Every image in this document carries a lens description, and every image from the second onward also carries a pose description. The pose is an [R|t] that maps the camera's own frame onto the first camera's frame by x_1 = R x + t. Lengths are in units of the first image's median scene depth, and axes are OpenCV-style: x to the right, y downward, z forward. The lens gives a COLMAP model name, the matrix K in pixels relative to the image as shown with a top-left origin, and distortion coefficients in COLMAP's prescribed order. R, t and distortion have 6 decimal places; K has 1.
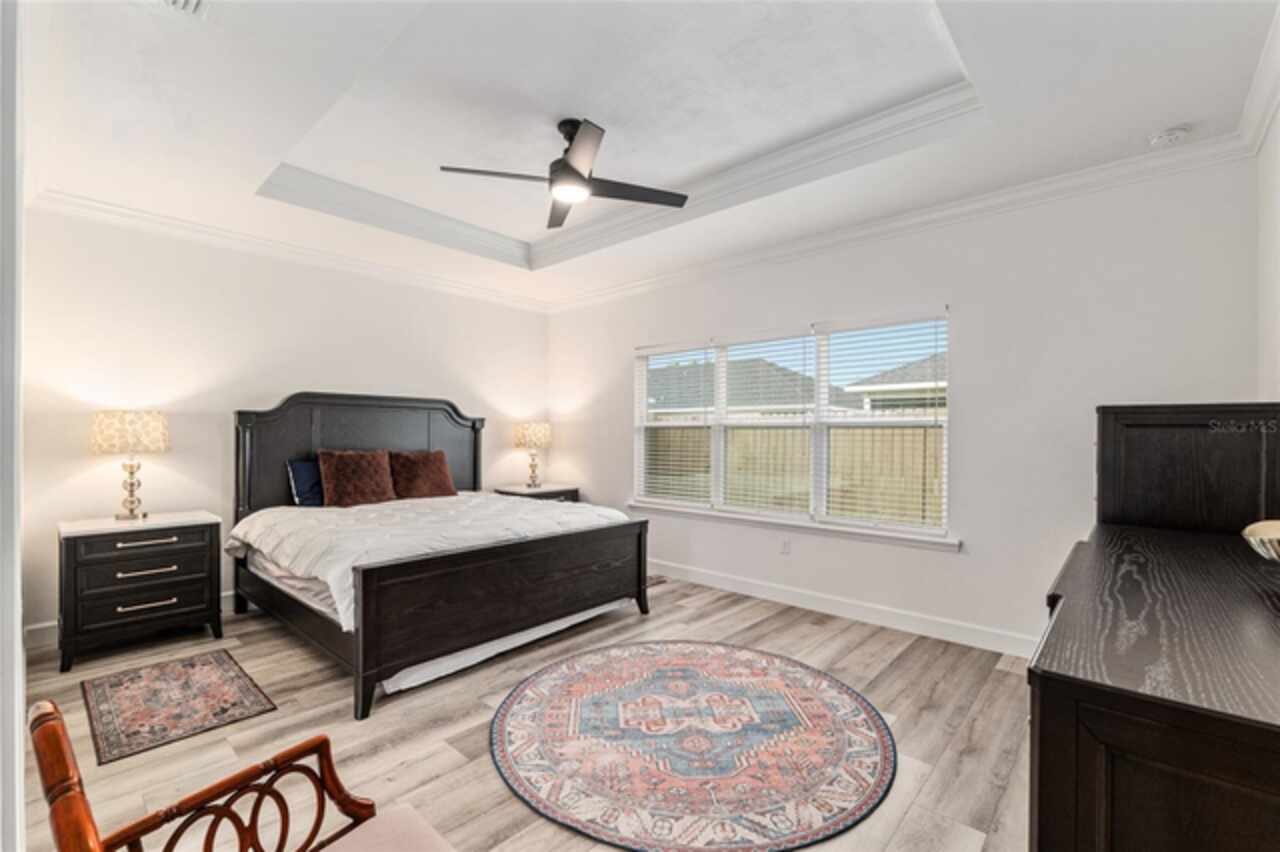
lens RADIAL K [[556.1, 0, 639.5], [0, 556.1, 426.9], [0, 0, 1]] dist [-0.001387, -0.000090]
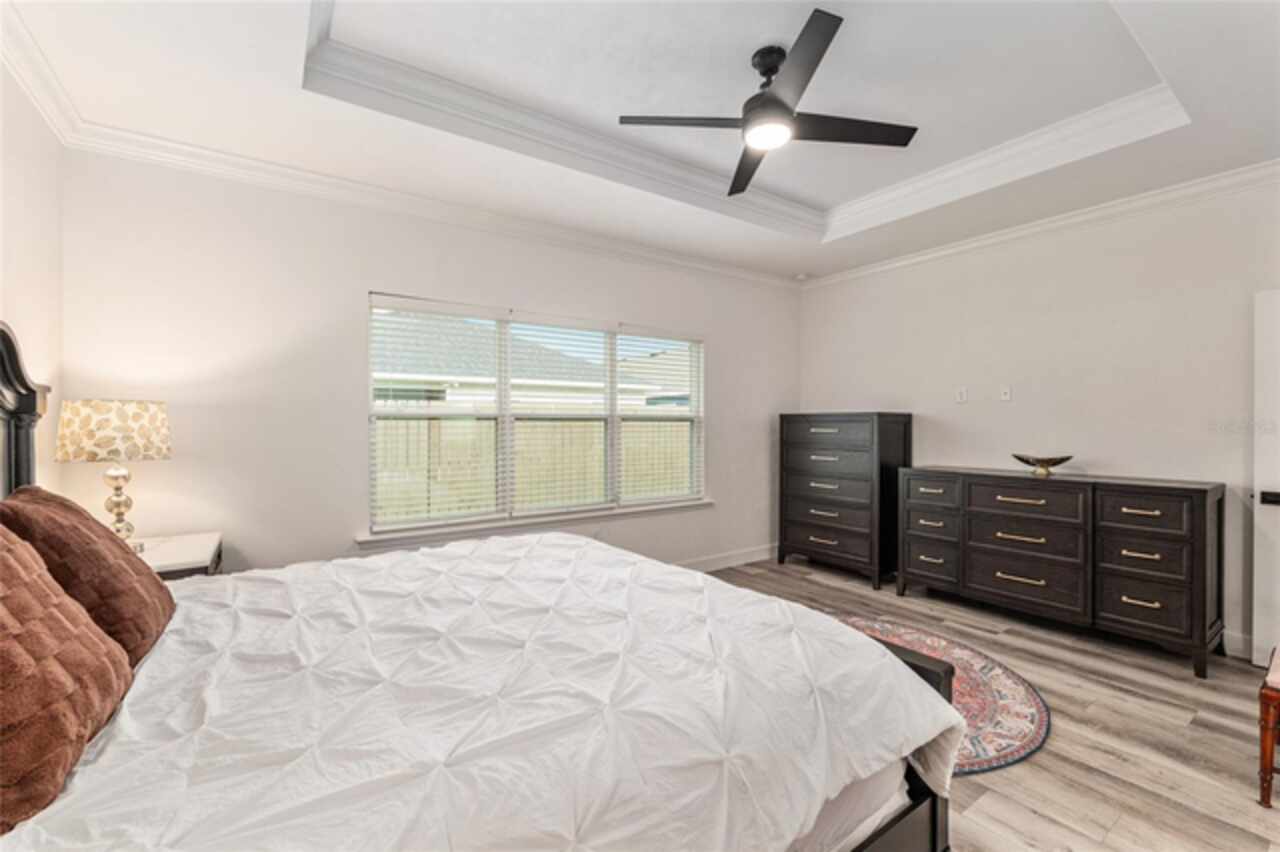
lens RADIAL K [[531.8, 0, 638.0], [0, 531.8, 427.2], [0, 0, 1]] dist [-0.003391, -0.000226]
pose [[0.234071, -0.020288, 0.972008, -1.373191], [-0.003664, 0.999757, 0.021749, -0.024099], [-0.972213, -0.008652, 0.233940, 1.455488]]
